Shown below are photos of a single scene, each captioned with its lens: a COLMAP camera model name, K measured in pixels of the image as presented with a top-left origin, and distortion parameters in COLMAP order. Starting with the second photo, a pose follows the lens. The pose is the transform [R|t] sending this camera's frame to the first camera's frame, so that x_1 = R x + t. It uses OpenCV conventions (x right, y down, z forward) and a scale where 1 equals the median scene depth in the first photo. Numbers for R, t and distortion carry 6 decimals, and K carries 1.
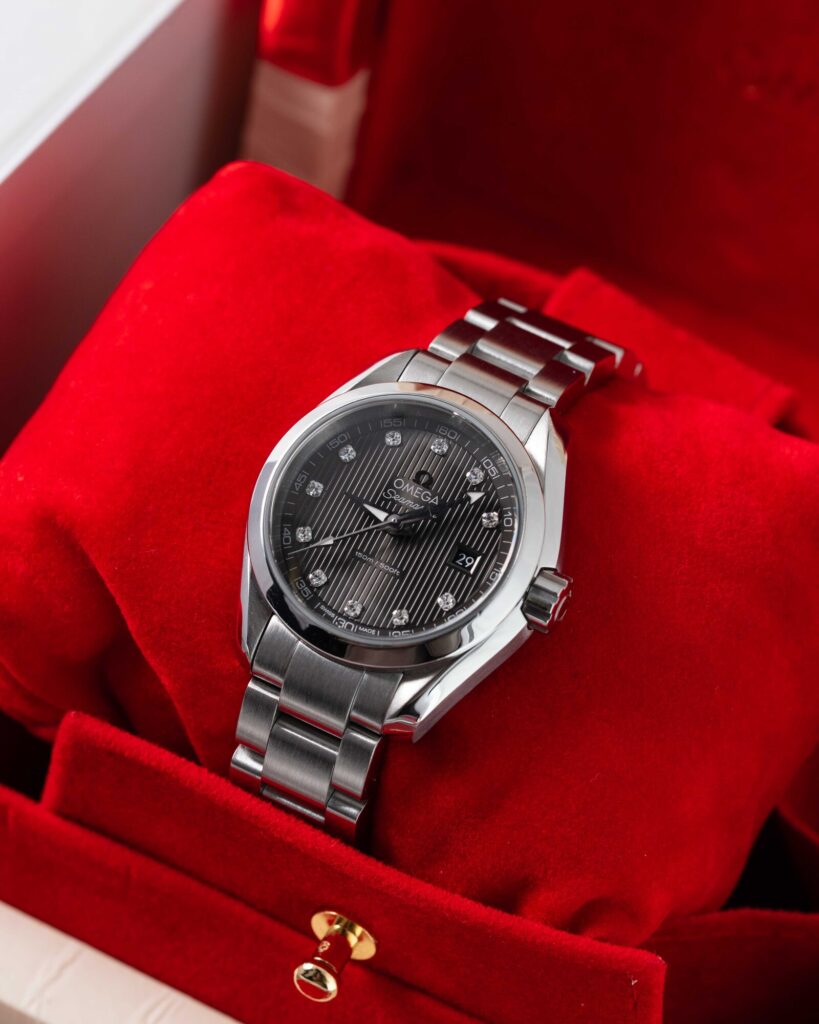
lens RADIAL K [[4652.8, 0, 411.0], [0, 4652.8, 513.8], [0, 0, 1]] dist [-0.045284, 0.000000]
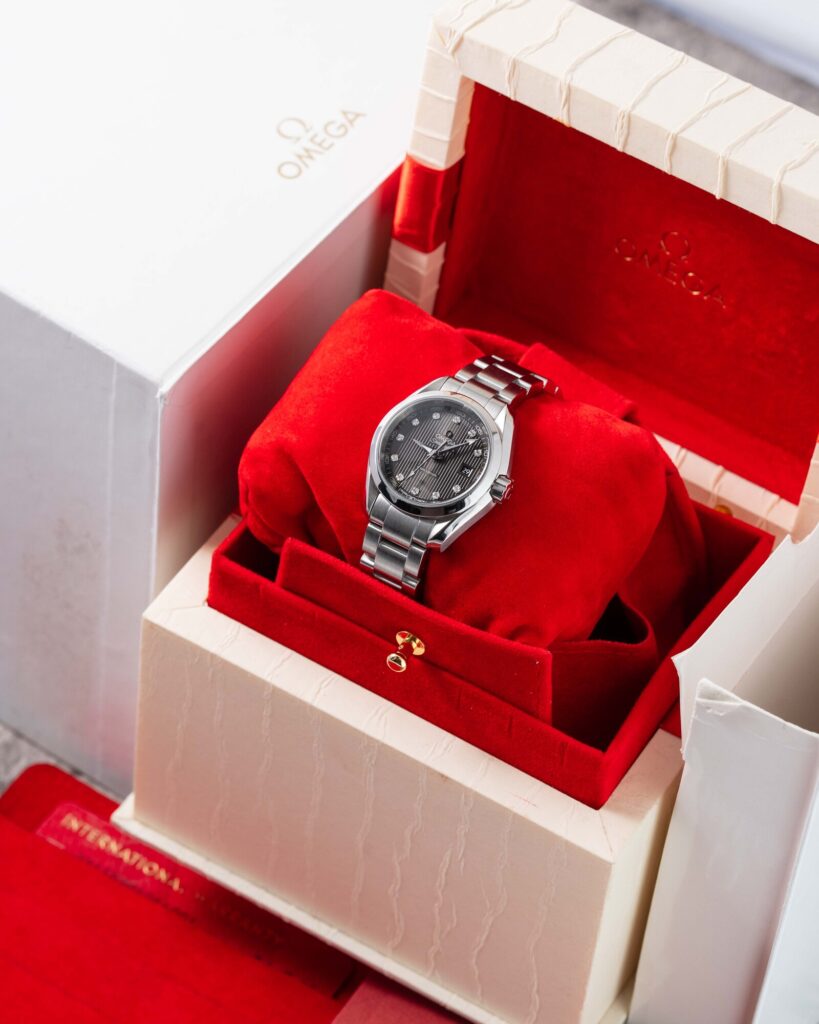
lens RADIAL K [[4652.8, 0, 409.0], [0, 4652.8, 511.9], [0, 0, 1]] dist [-0.045284, 0.000000]
pose [[0.997511, 0.024250, -0.066212, 0.129628], [-0.025566, 0.999491, -0.019094, 0.071374], [0.065716, 0.020739, 0.997623, -1.198626]]
